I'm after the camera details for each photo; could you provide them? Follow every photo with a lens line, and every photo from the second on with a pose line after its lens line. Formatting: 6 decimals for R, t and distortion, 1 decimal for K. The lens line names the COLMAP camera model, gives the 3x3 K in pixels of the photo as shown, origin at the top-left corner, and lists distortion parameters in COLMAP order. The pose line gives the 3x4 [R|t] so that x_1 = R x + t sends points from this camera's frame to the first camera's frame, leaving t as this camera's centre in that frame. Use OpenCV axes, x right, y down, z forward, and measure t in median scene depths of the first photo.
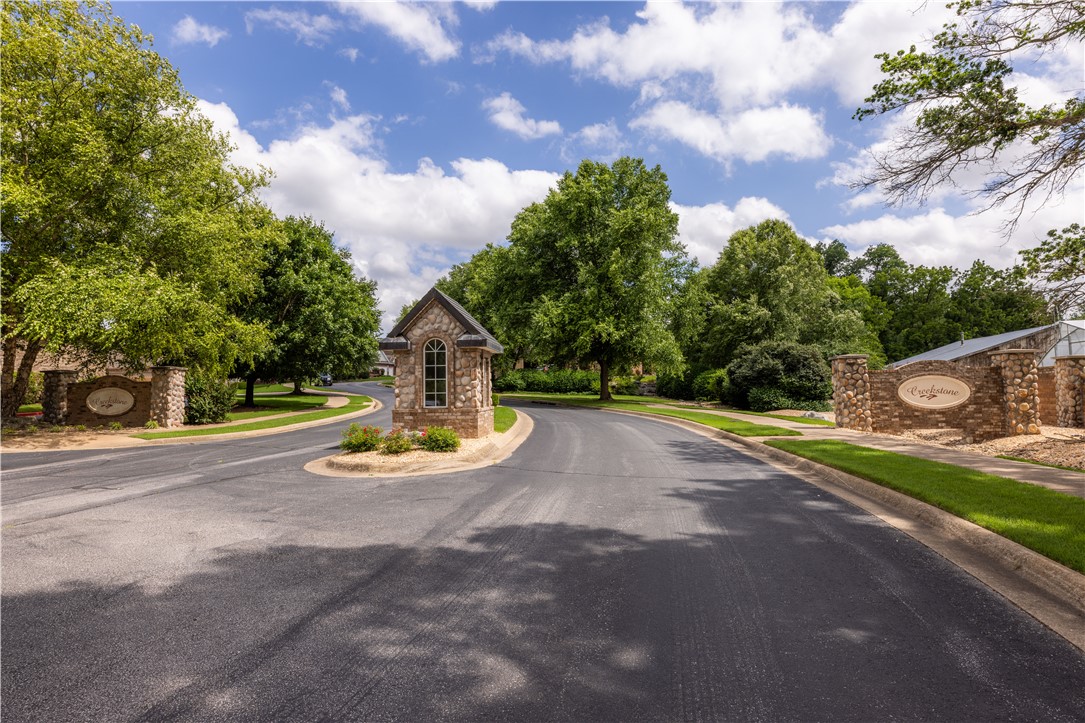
lens RADIAL K [[591.9, 0, 542.2], [0, 591.9, 359.5], [0, 0, 1]] dist [0.006542, 0.001237]
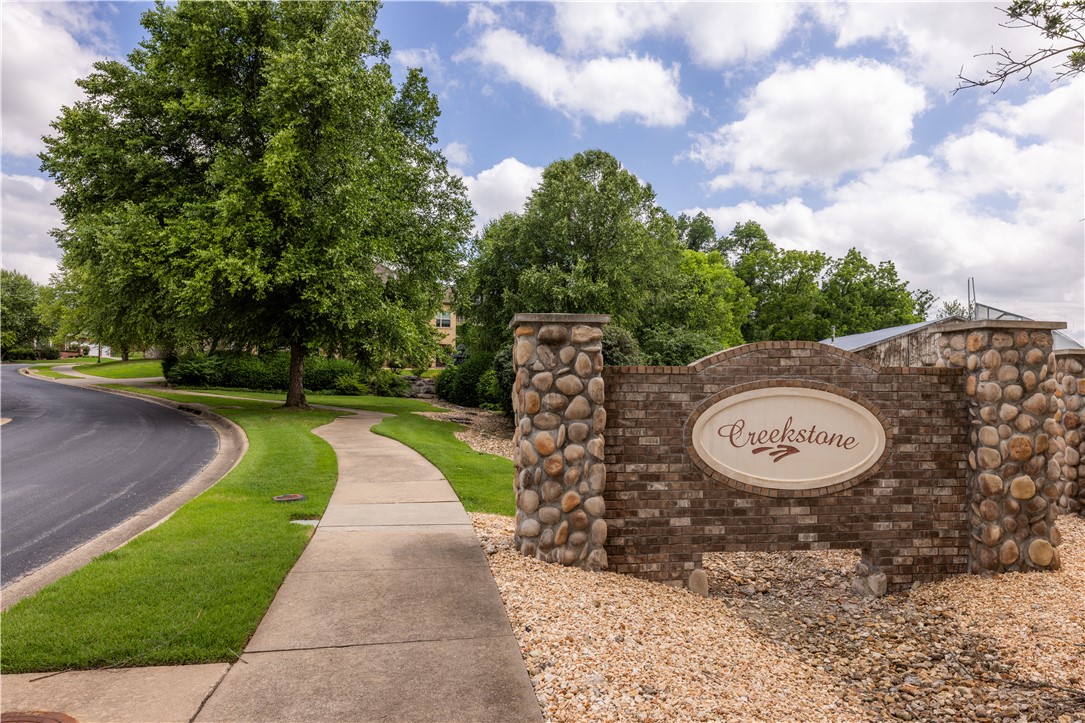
lens RADIAL K [[719.8, 0, 542.5], [0, 719.8, 362.5], [0, 0, 1]] dist [-0.002447, -0.002731]
pose [[0.970820, 0.036305, 0.237044, 0.427609], [-0.040688, 0.999079, 0.013624, 0.013377], [-0.236331, -0.022871, 0.971403, 0.642116]]
